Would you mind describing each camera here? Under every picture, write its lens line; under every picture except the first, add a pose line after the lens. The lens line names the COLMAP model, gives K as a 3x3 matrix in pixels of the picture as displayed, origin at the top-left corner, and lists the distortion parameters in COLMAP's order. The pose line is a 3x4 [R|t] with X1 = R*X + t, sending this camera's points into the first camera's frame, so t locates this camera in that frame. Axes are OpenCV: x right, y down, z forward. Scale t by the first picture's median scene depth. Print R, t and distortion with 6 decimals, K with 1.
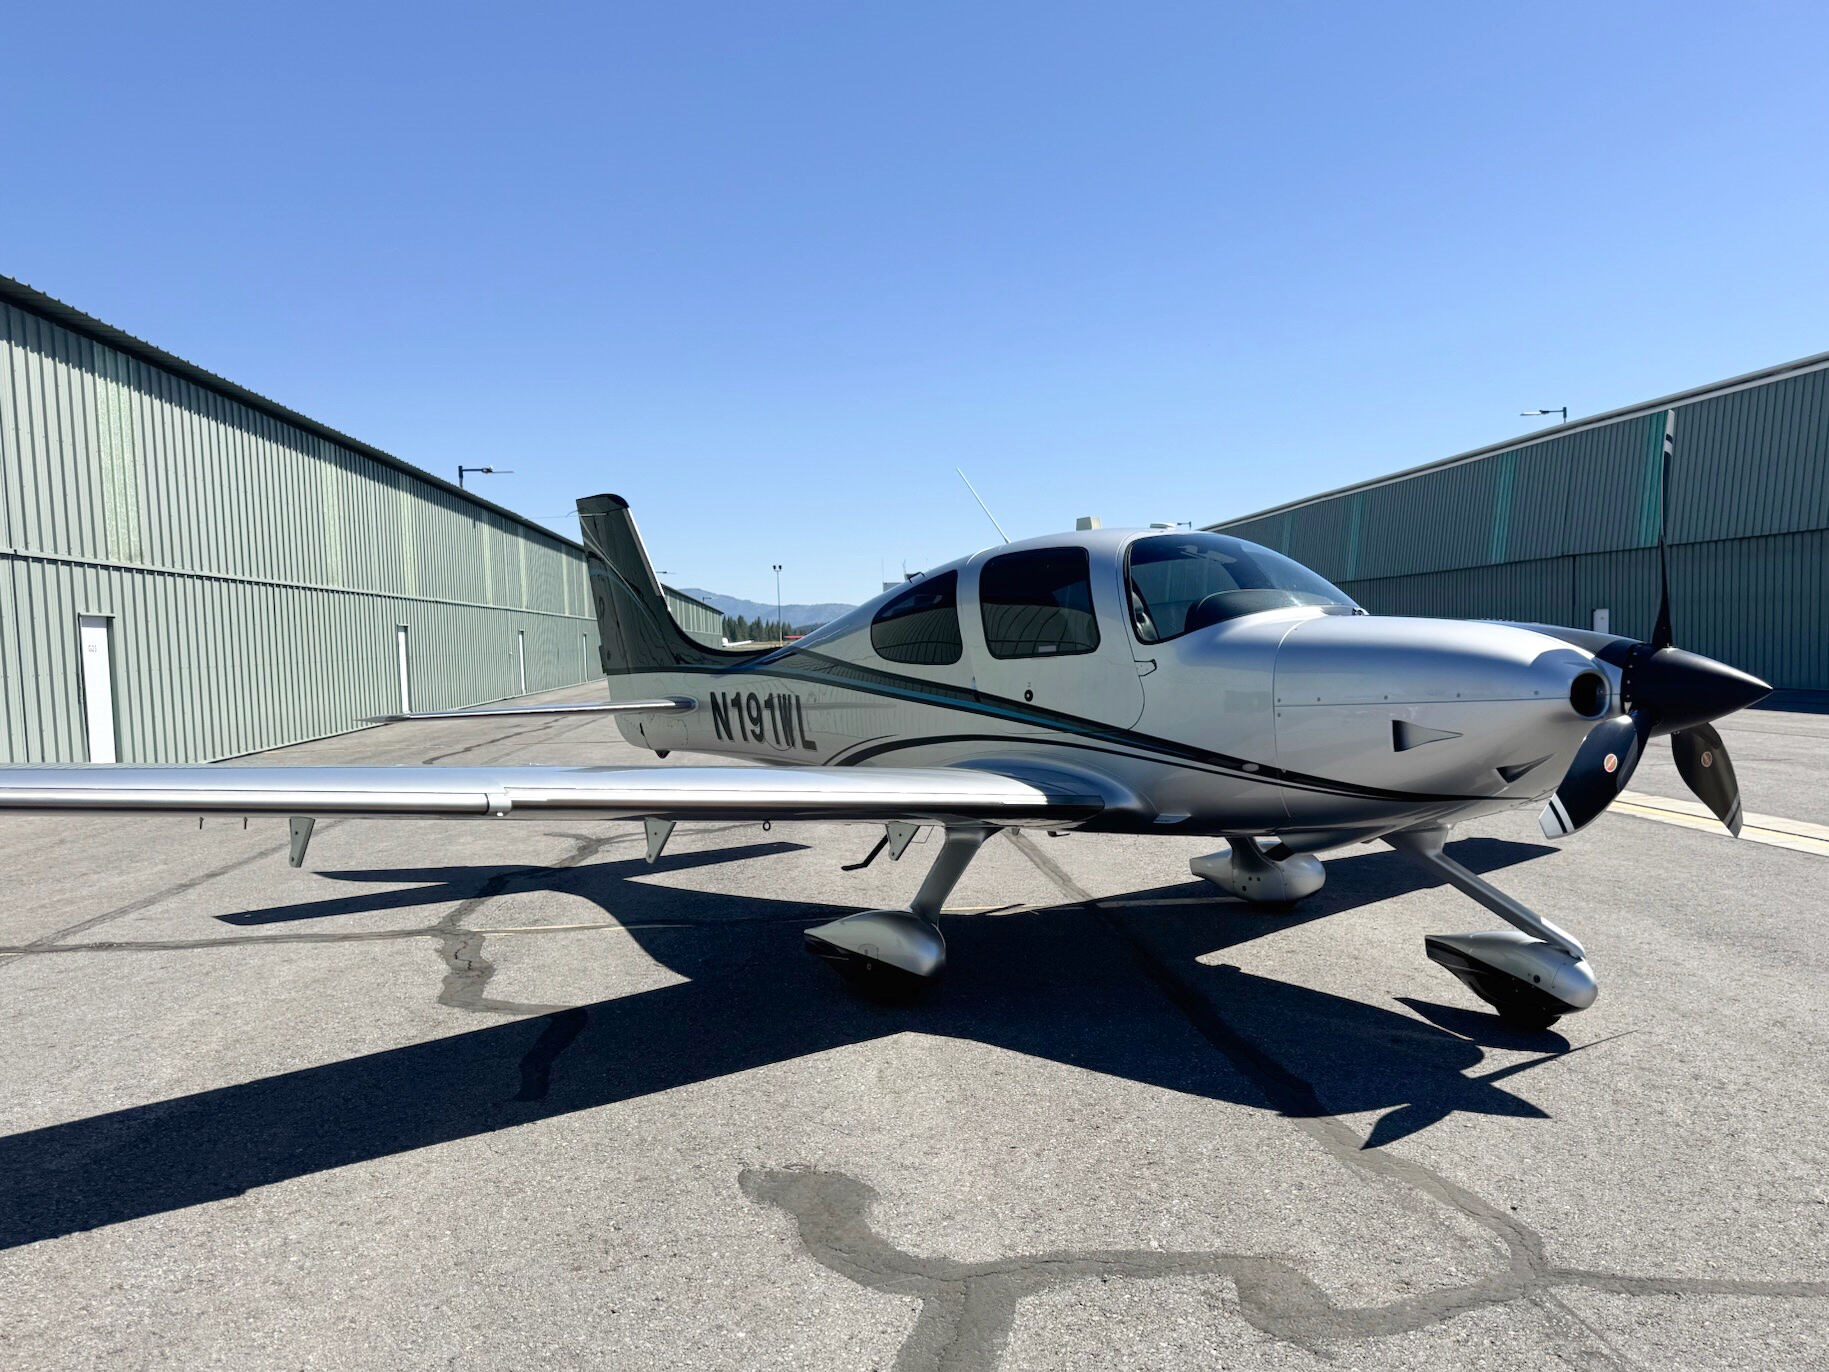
lens RADIAL K [[1310.7, 0, 1012.0], [0, 1310.7, 744.8], [0, 0, 1]] dist [0.085955, -0.096998]
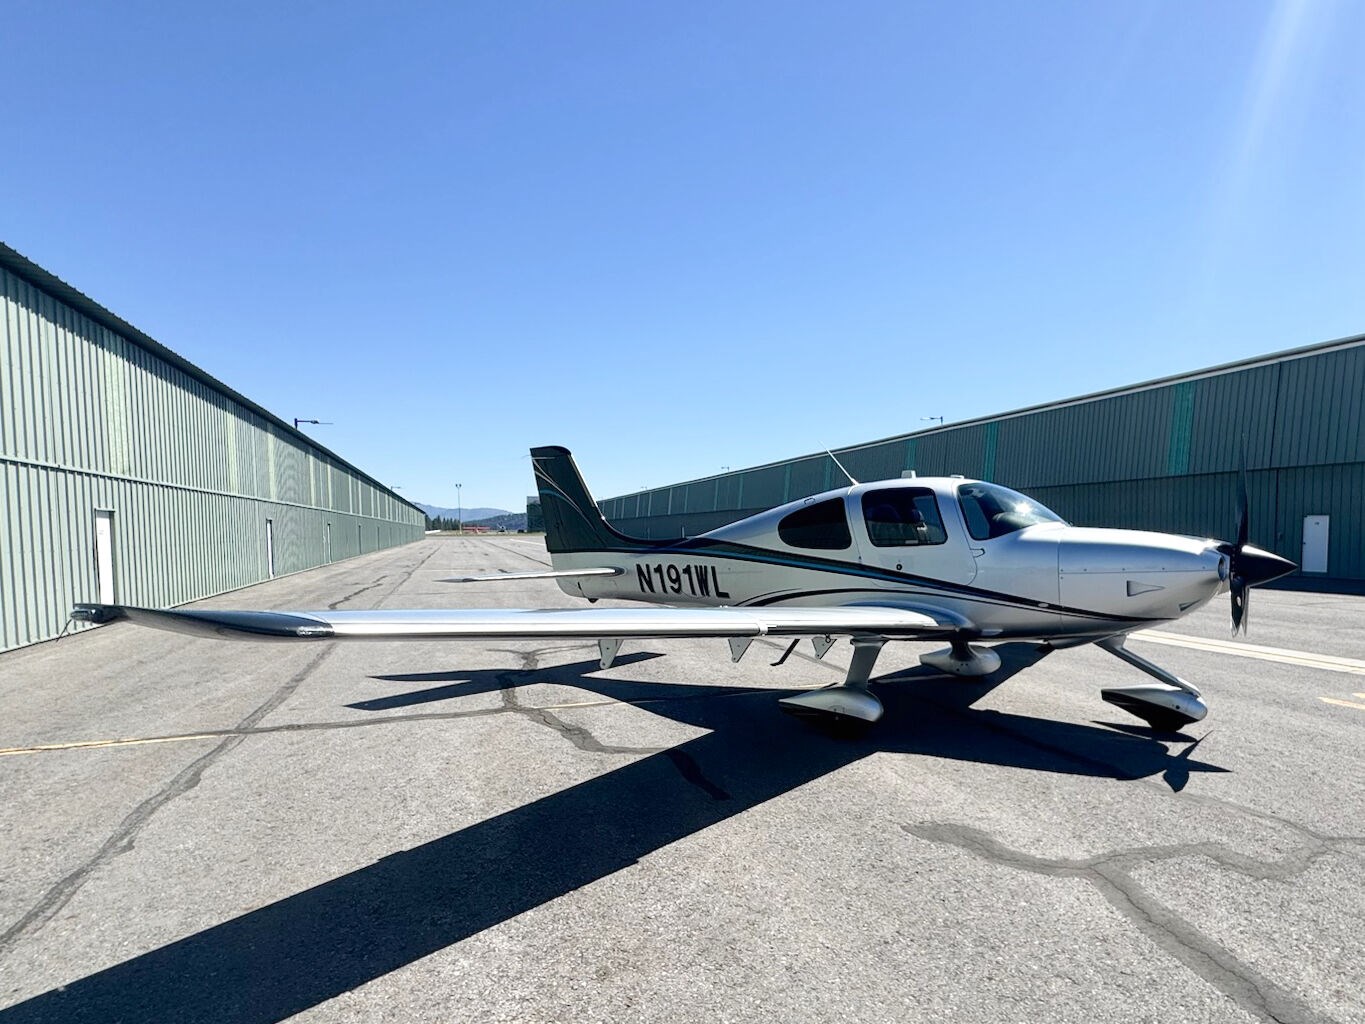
lens RADIAL K [[757.9, 0, 785.1], [0, 757.9, 564.0], [0, 0, 1]] dist [-0.002798, 0.000635]
pose [[0.970881, 0.004399, 0.239521, -0.326545], [0.004929, 0.999253, -0.038333, -0.001676], [-0.239511, 0.038397, 0.970134, 0.003231]]
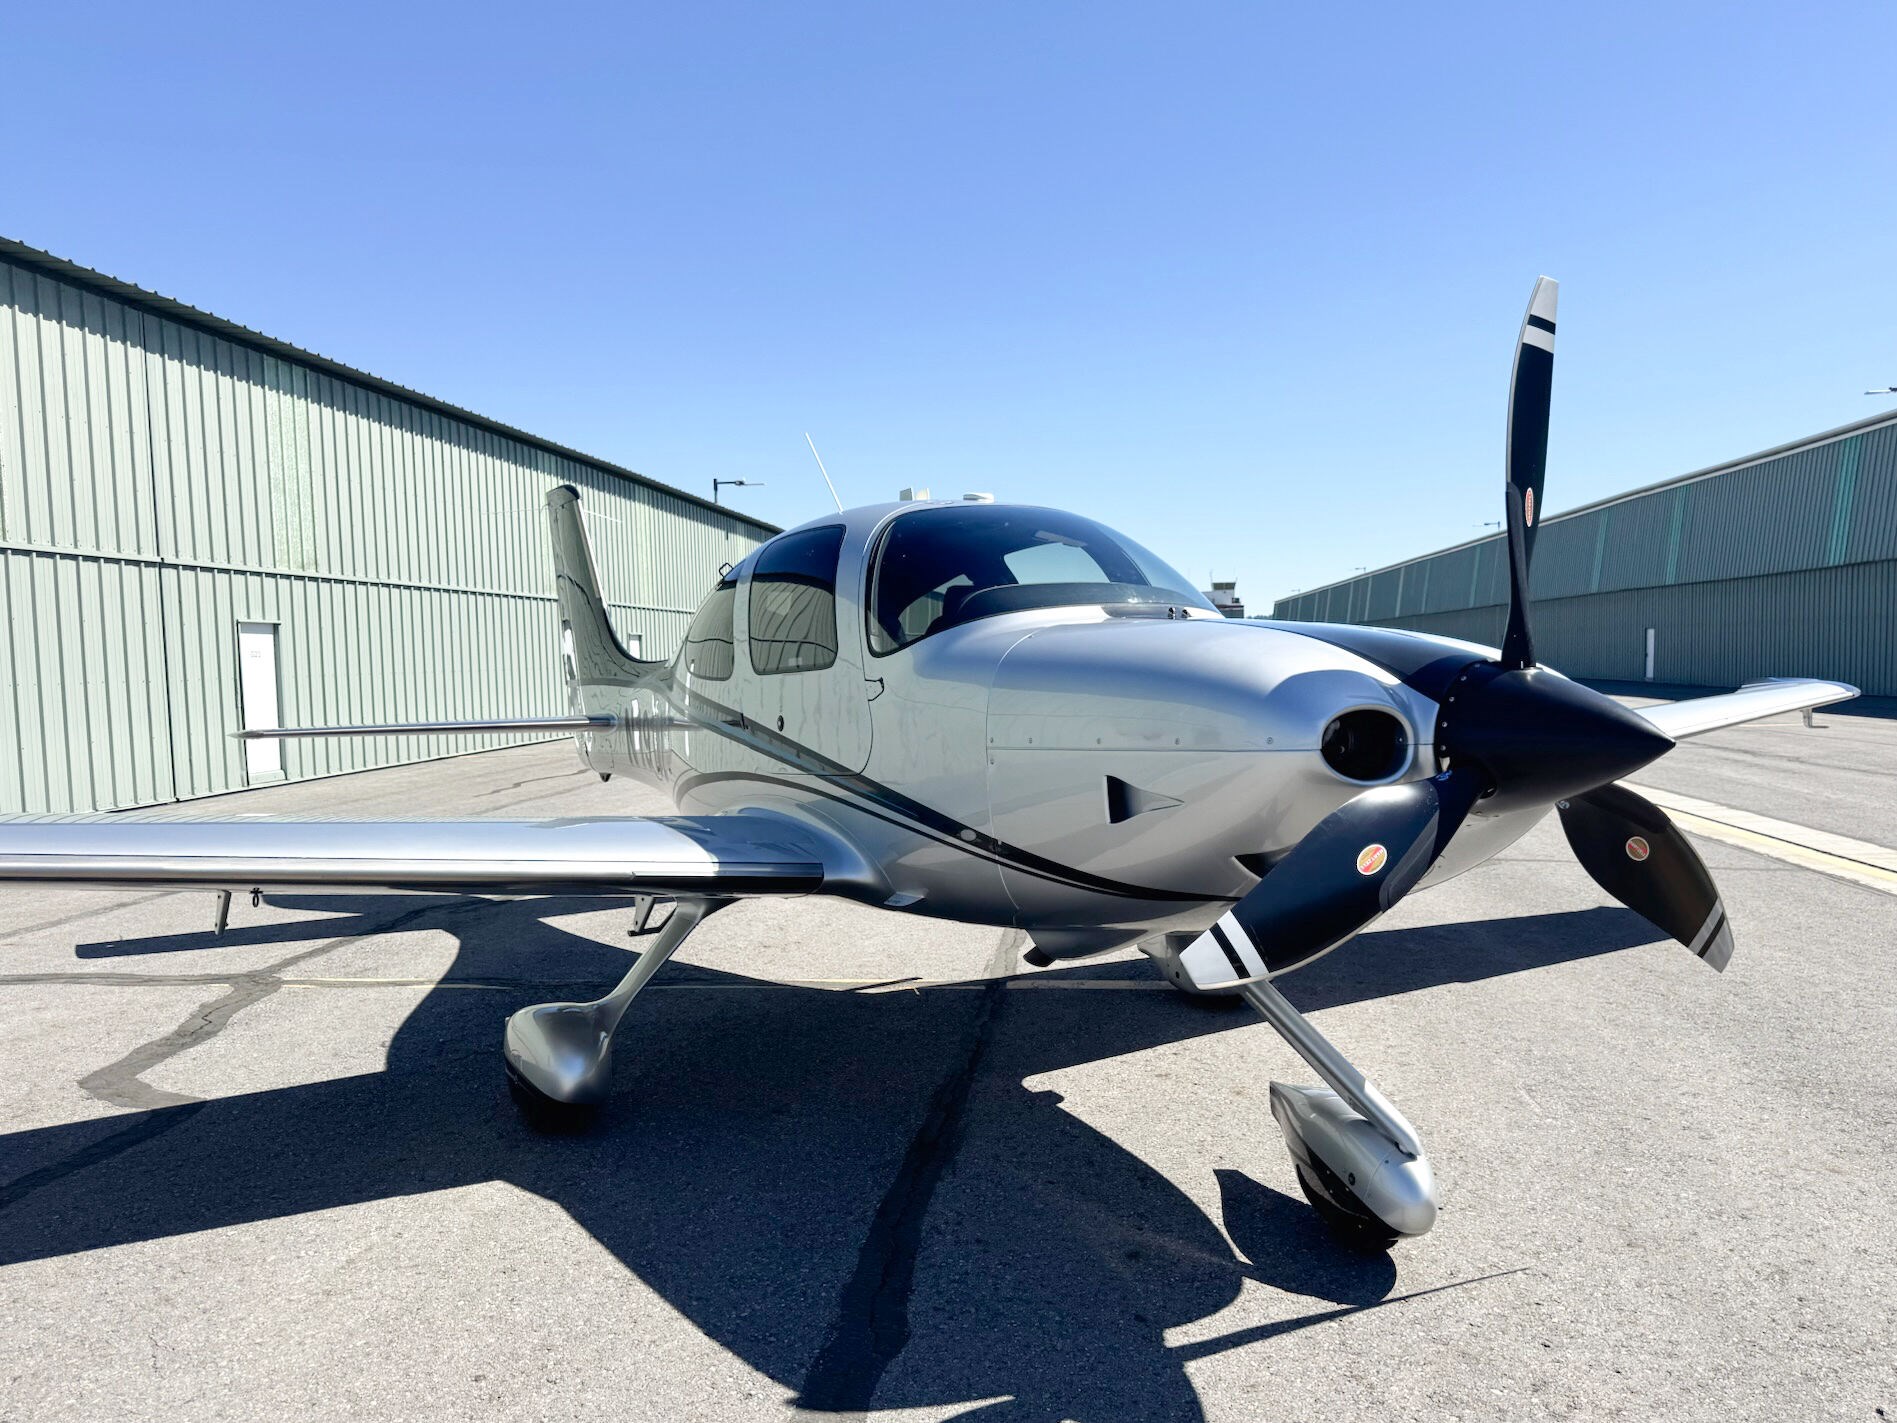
lens RADIAL K [[1320.2, 0, 1055.6], [0, 1320.2, 768.6], [0, 0, 1]] dist [0.088707, -0.115755]
pose [[0.980401, 0.022659, -0.195707, 0.259799], [-0.020796, 0.999717, 0.011568, -0.019381], [0.195914, -0.007271, 0.980594, 0.231677]]
